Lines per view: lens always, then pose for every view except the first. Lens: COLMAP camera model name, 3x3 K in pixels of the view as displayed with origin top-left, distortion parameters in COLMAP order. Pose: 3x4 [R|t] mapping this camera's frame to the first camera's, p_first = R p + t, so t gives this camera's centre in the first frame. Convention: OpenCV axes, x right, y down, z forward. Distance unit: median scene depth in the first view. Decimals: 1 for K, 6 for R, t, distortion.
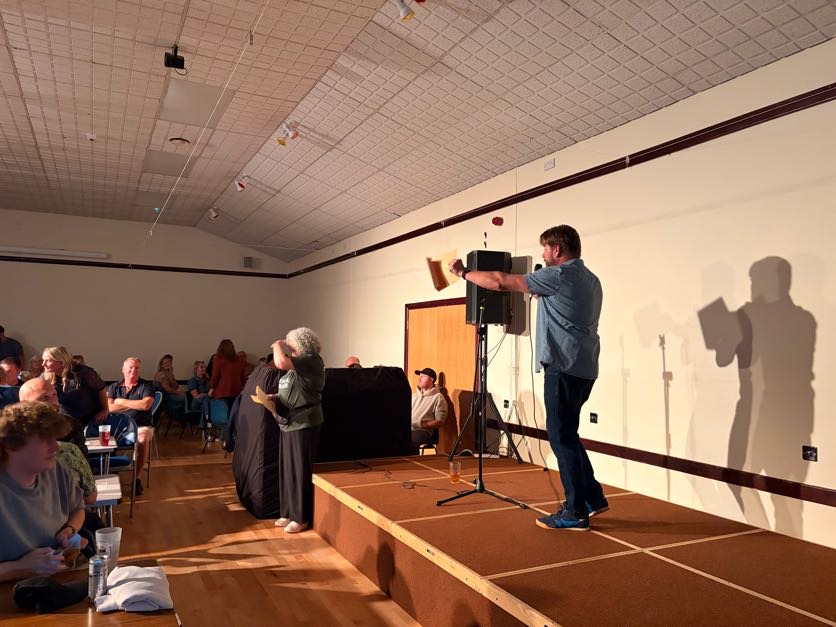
lens RADIAL K [[630.7, 0, 414.5], [0, 630.7, 315.0], [0, 0, 1]] dist [0.052979, -0.057429]
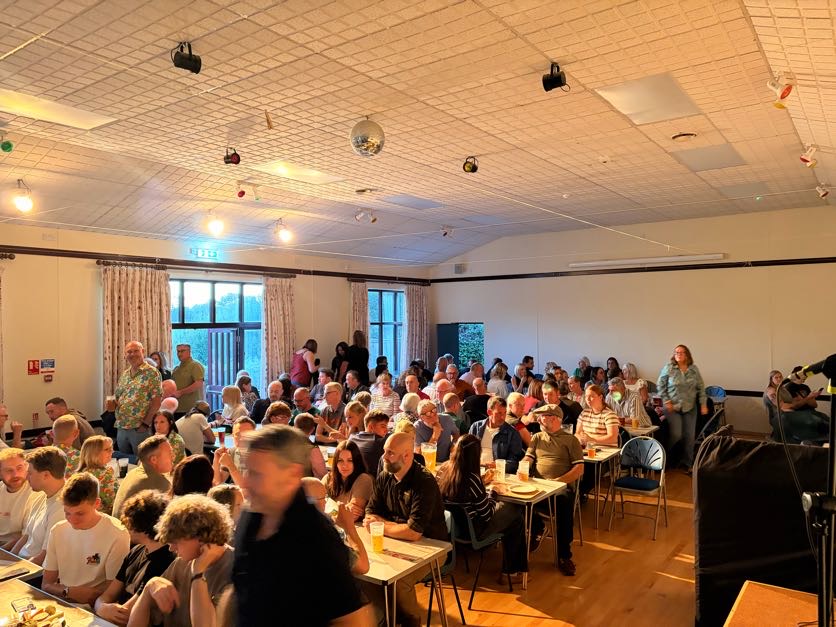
lens RADIAL K [[630.7, 0, 420.3], [0, 630.7, 313.8], [0, 0, 1]] dist [0.052979, -0.057429]
pose [[0.466012, -0.027259, -0.884359, 0.231179], [0.060923, 0.998142, 0.001337, -0.066078], [0.882679, -0.054501, 0.466806, 0.306461]]
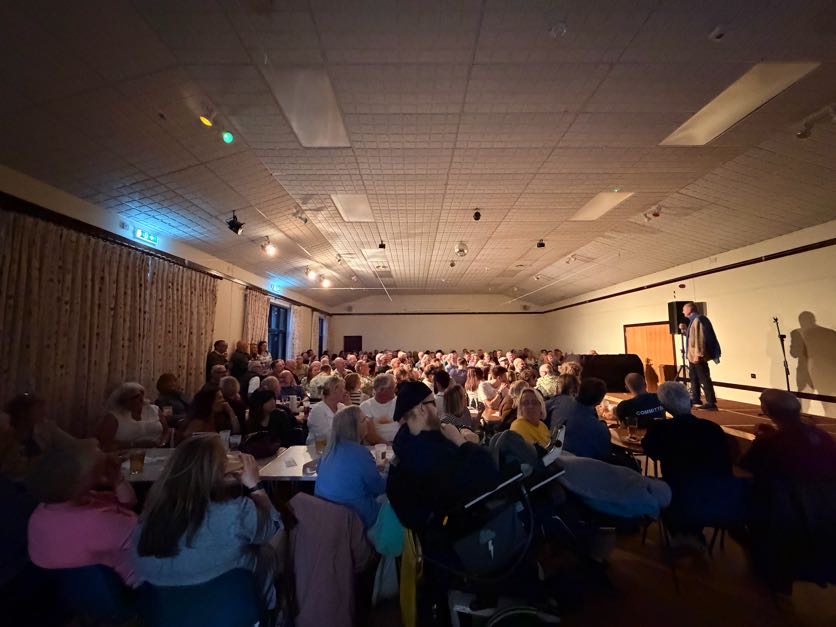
lens RADIAL K [[333.9, 0, 415.1], [0, 333.9, 313.5], [0, 0, 1]] dist [0.000303, -0.000734]
pose [[0.896286, -0.063236, -0.438945, -0.186305], [0.043274, 0.997529, -0.055347, -0.029390], [0.441360, 0.030612, 0.896808, -0.420435]]
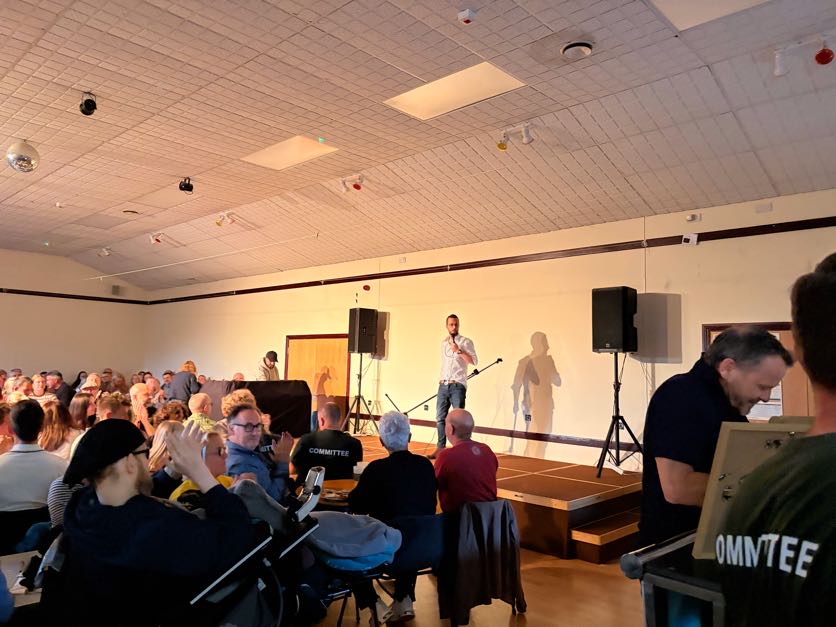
lens RADIAL K [[630.7, 0, 415.8], [0, 630.7, 311.9], [0, 0, 1]] dist [0.052979, -0.057429]
pose [[0.940246, 0.035424, 0.338647, -0.274518], [-0.024961, 0.999068, -0.035204, -0.033520], [-0.339579, 0.024647, 0.940255, -0.510789]]
